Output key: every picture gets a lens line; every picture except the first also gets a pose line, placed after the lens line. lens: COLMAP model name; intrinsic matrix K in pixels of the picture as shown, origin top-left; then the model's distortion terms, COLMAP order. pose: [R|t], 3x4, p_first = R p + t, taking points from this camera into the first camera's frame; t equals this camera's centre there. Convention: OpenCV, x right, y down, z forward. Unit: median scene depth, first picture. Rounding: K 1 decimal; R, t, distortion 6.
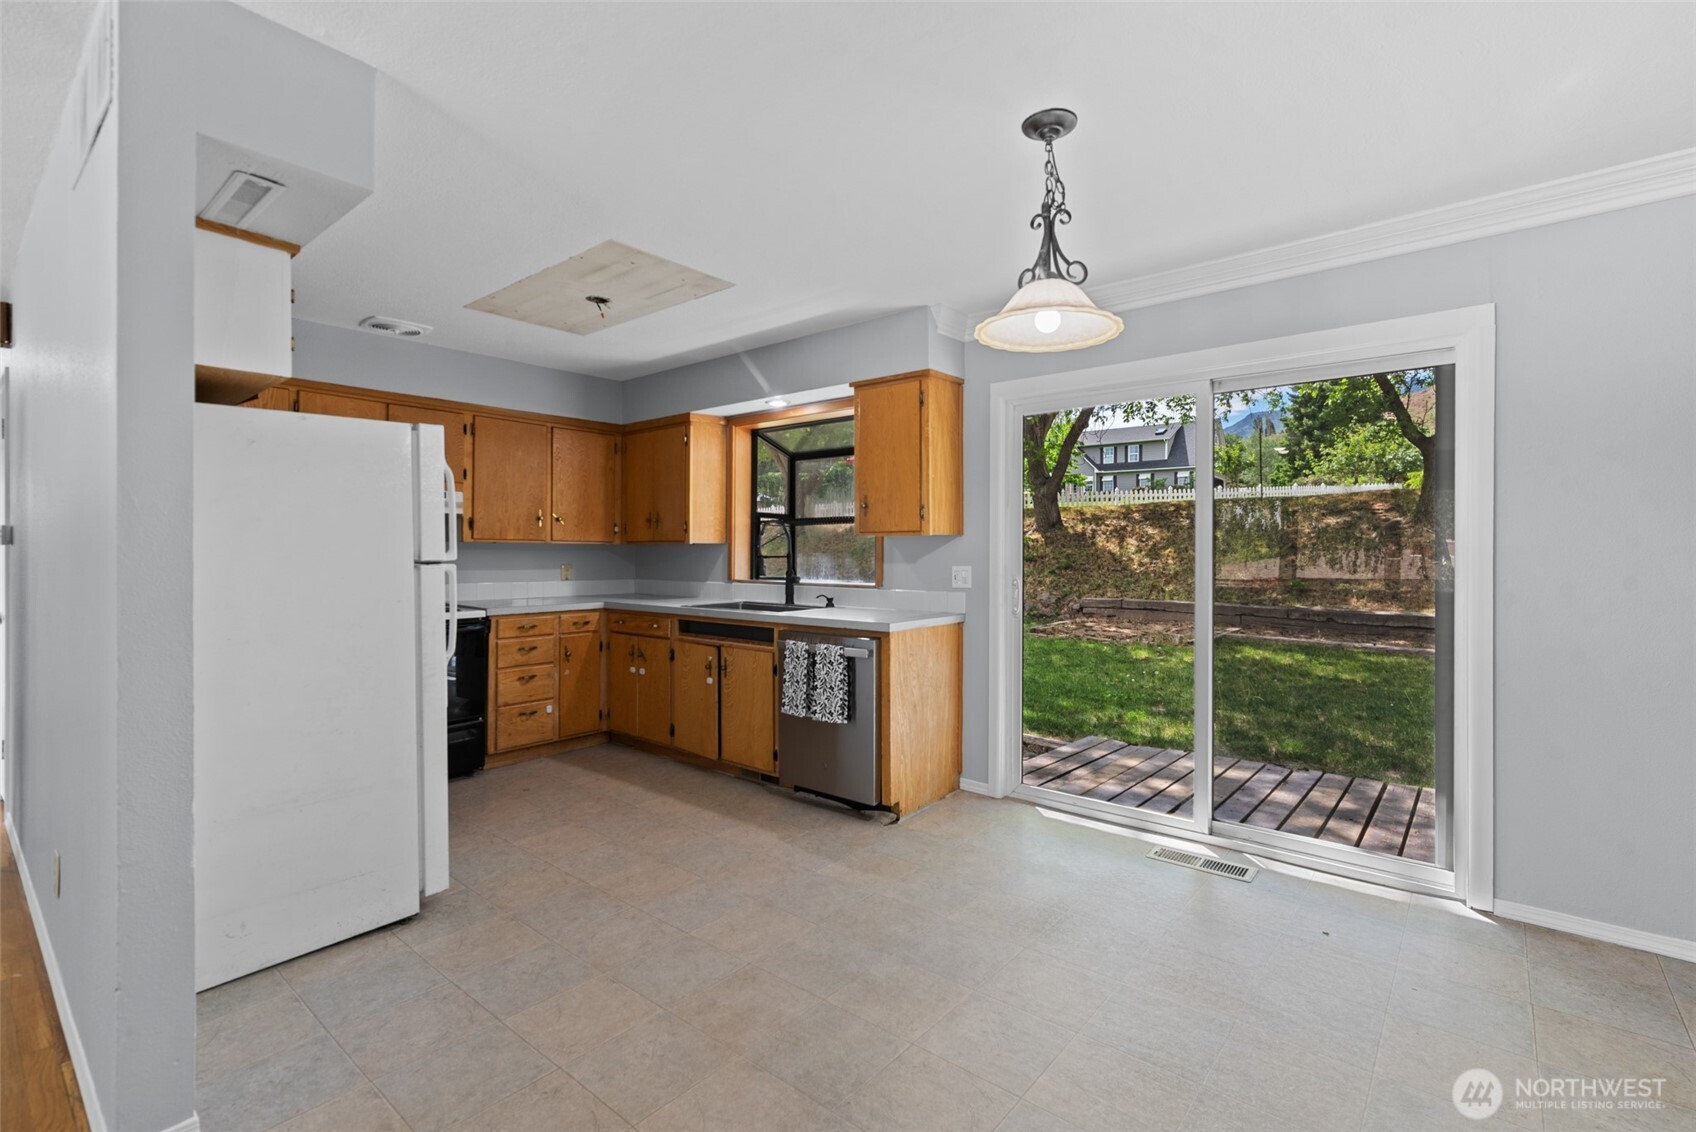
lens RADIAL K [[752.1, 0, 854.8], [0, 752.1, 556.3], [0, 0, 1]] dist [-0.000743, 0.001357]
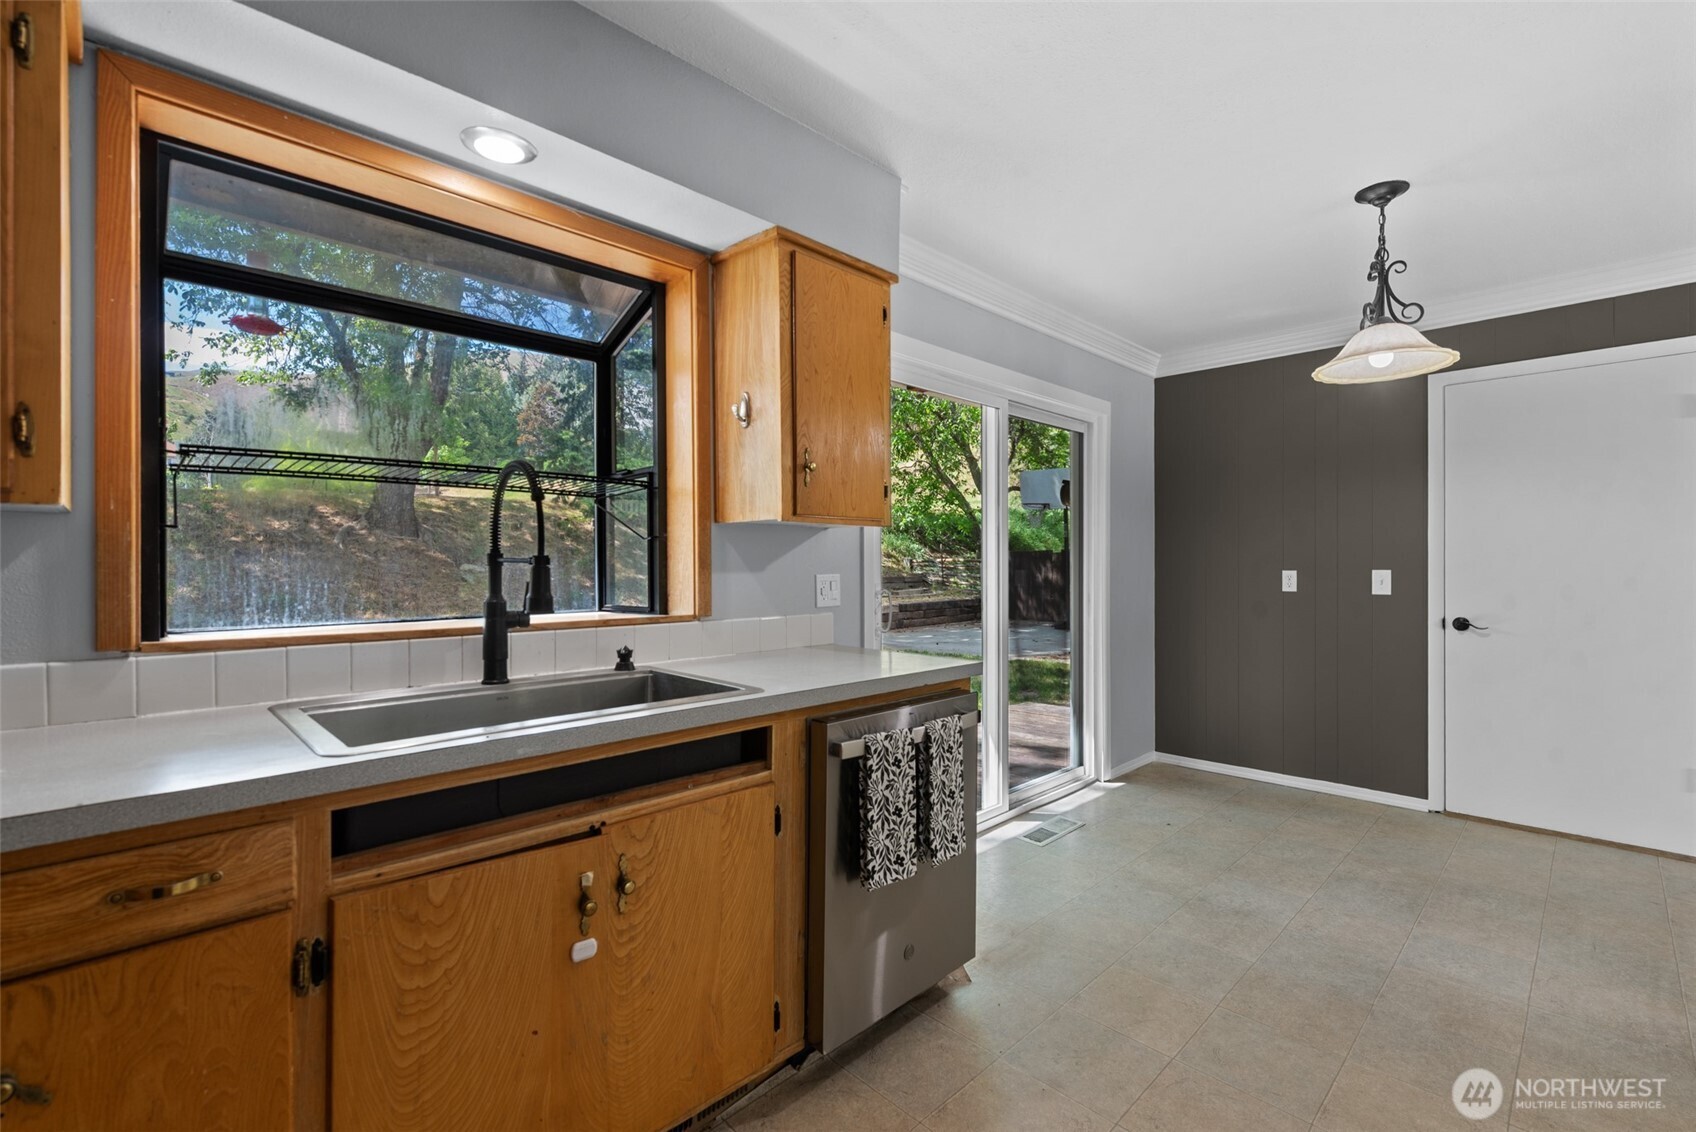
lens RADIAL K [[752.1, 0, 864.0], [0, 752.1, 564.9], [0, 0, 1]] dist [-0.000743, 0.001357]
pose [[0.083963, -0.003015, 0.996464, -0.533063], [0.003971, 0.999988, 0.002691, 0.002928], [-0.996461, 0.003731, 0.083974, 0.914479]]
